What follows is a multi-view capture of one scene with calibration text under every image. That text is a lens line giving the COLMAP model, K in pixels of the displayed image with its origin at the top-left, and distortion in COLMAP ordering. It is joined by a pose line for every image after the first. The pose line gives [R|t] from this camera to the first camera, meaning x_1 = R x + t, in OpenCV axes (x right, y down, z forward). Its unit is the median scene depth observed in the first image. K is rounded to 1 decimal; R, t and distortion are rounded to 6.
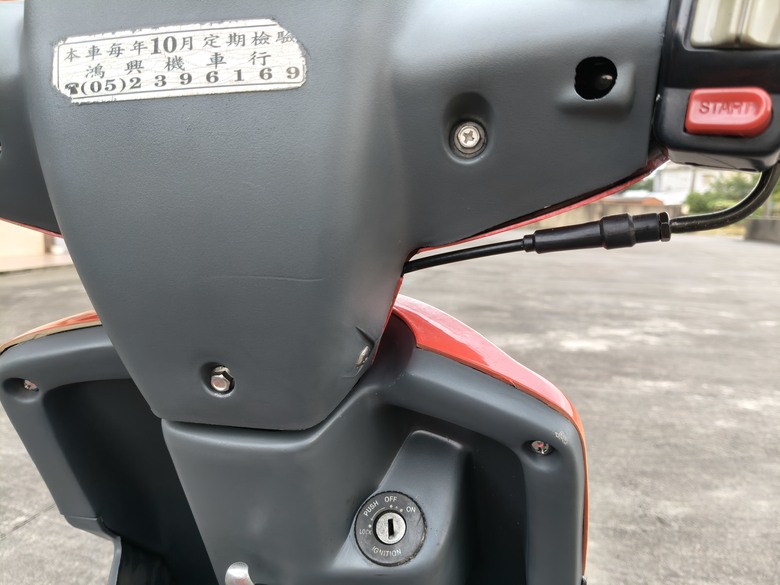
lens RADIAL K [[618.4, 0, 390.0], [0, 618.4, 292.5], [0, 0, 1]] dist [-0.048112, 0.001208]
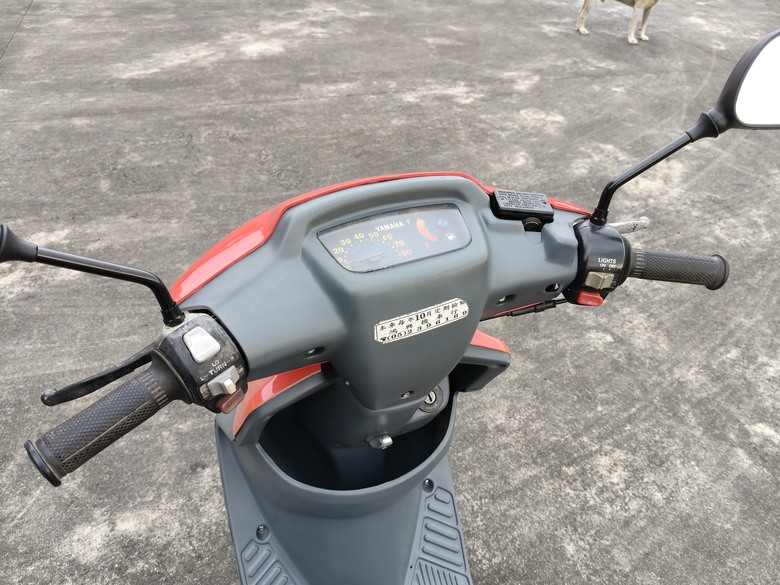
lens RADIAL K [[618.4, 0, 390.0], [0, 618.4, 292.5], [0, 0, 1]] dist [-0.048112, 0.001208]
pose [[0.841262, -0.312328, 0.441281, -0.146451], [0.037809, 0.848229, 0.528278, -0.171758], [-0.539303, -0.427736, 0.725392, -0.069270]]
